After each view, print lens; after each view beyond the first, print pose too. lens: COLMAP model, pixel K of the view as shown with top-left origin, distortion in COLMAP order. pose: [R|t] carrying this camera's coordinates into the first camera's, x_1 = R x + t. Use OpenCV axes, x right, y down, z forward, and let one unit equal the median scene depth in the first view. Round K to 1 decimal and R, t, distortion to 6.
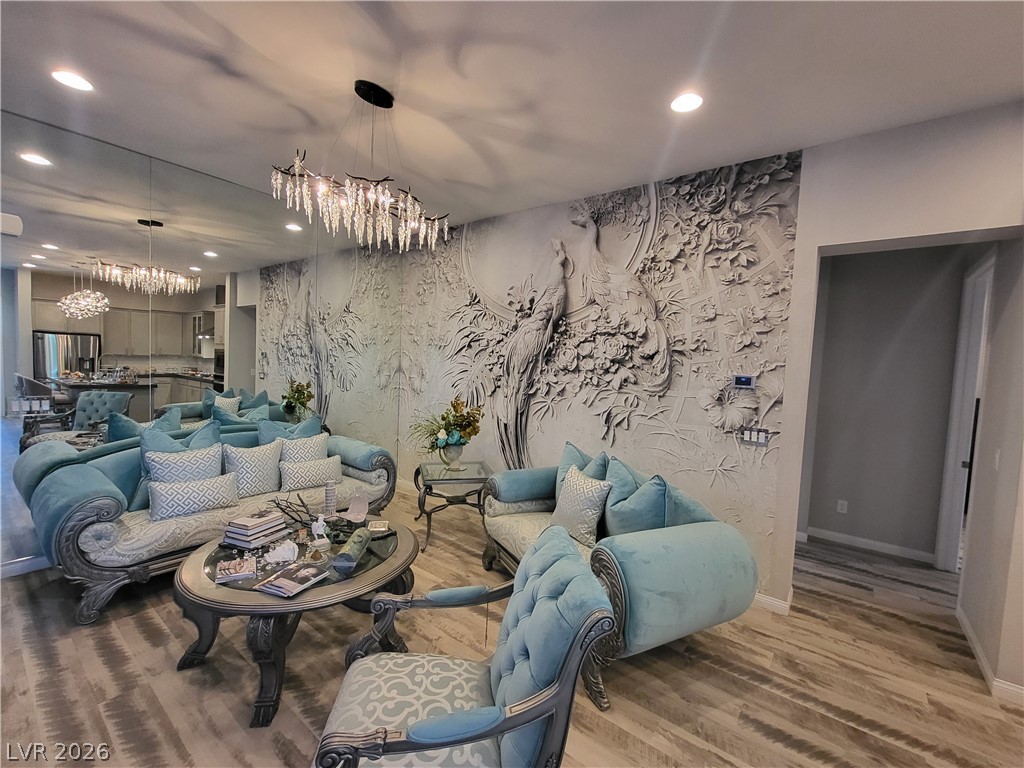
lens RADIAL K [[419.9, 0, 512.4], [0, 419.9, 386.0], [0, 0, 1]] dist [-0.012820, -0.000146]
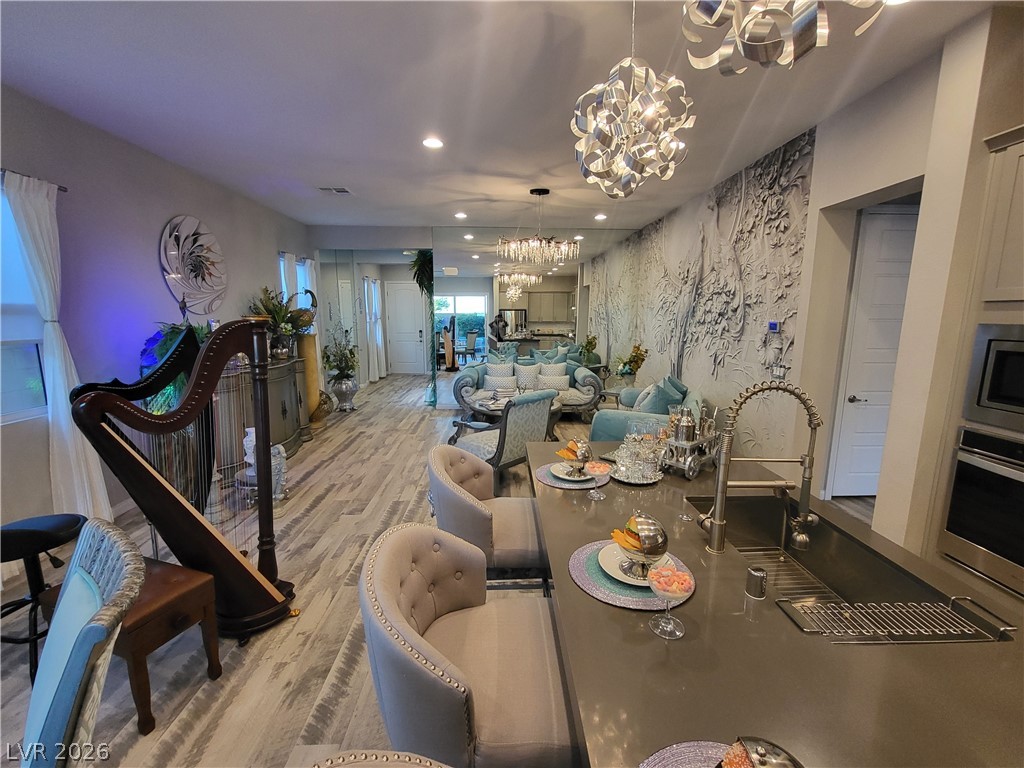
lens RADIAL K [[419.9, 0, 512.7], [0, 419.9, 380.2], [0, 0, 1]] dist [-0.012820, -0.000146]
pose [[0.639382, 0.075501, -0.765173, 0.903854], [-0.018577, 0.996394, 0.082793, 0.052446], [0.768665, -0.038722, 0.638479, -0.351257]]
